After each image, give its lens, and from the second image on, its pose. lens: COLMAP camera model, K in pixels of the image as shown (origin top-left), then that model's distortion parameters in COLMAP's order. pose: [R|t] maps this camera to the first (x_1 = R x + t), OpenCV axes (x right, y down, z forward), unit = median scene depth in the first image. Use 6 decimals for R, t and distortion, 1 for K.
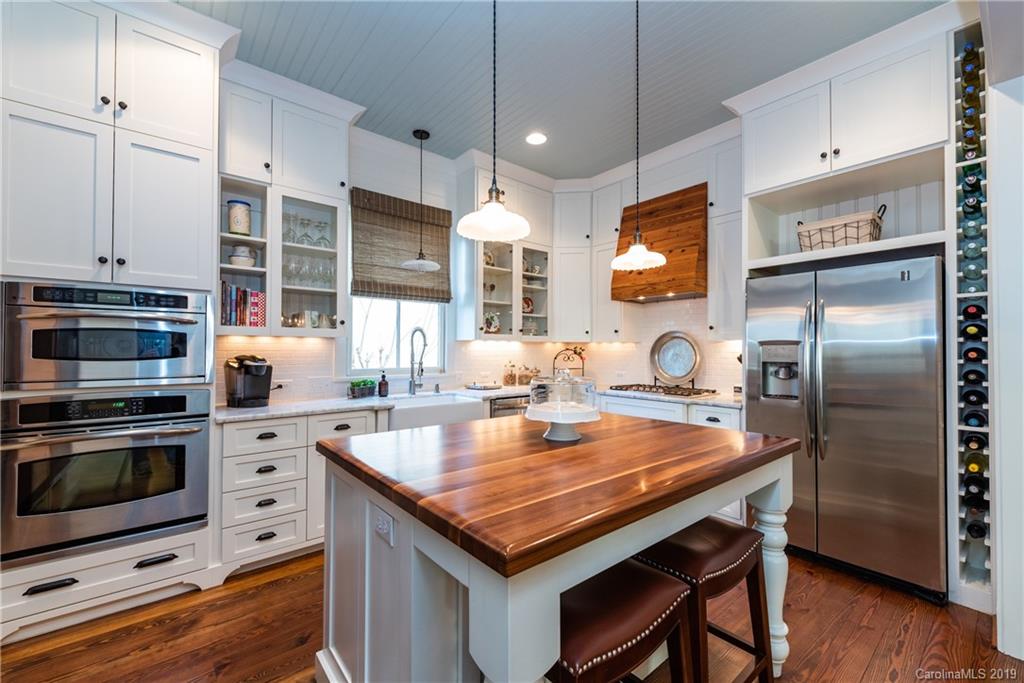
lens RADIAL K [[411.4, 0, 526.3], [0, 411.4, 342.7], [0, 0, 1]] dist [0.006441, -0.001082]
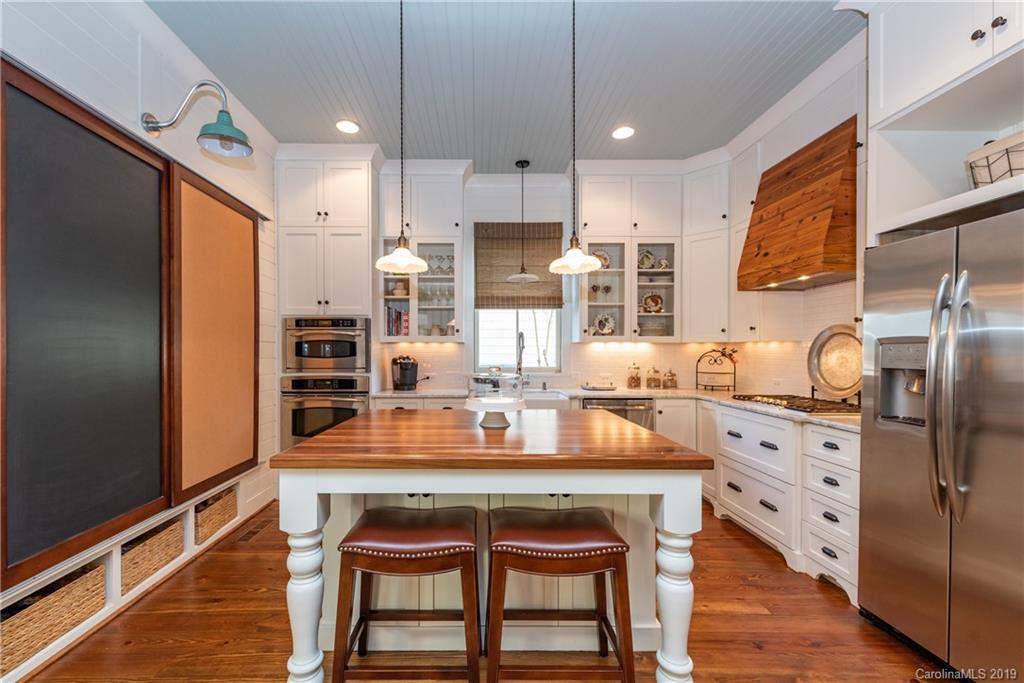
lens RADIAL K [[411.4, 0, 475.3], [0, 411.4, 353.3], [0, 0, 1]] dist [0.006441, -0.001082]
pose [[0.767155, 0.001812, -0.641459, 0.366551], [0.013282, 0.999737, 0.018709, -0.001299], [0.641324, -0.022872, 0.766929, 0.026123]]
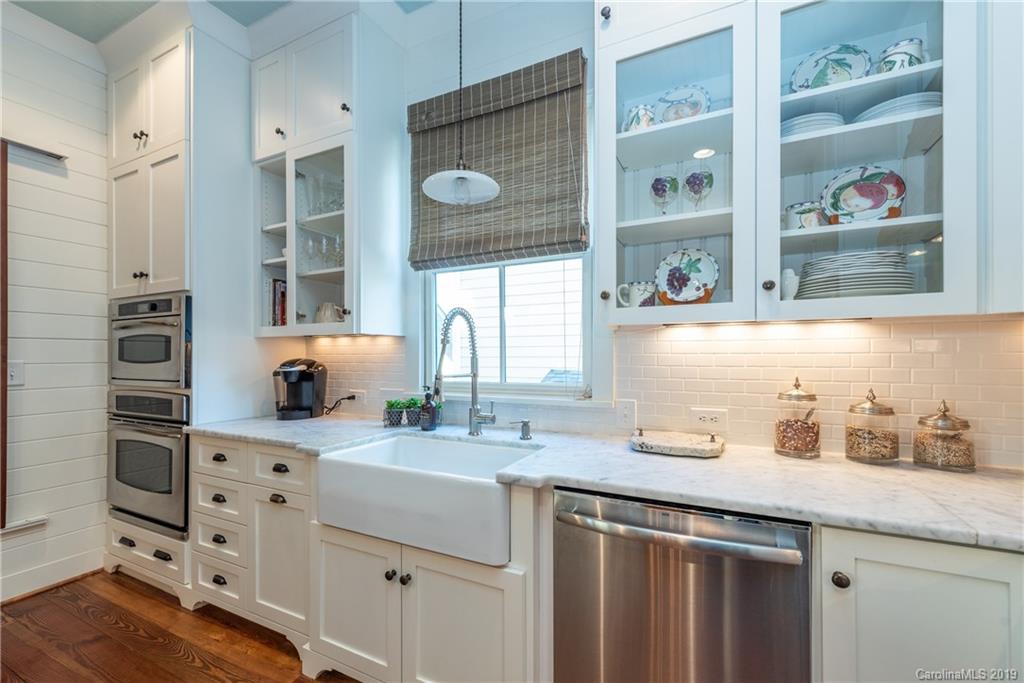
lens RADIAL K [[411.4, 0, 467.1], [0, 411.4, 355.7], [0, 0, 1]] dist [0.006441, -0.001082]
pose [[0.380050, -0.002703, -0.924962, 0.213944], [0.020181, 0.999782, 0.005370, 0.019586], [0.924746, -0.020707, 0.380022, 0.773957]]
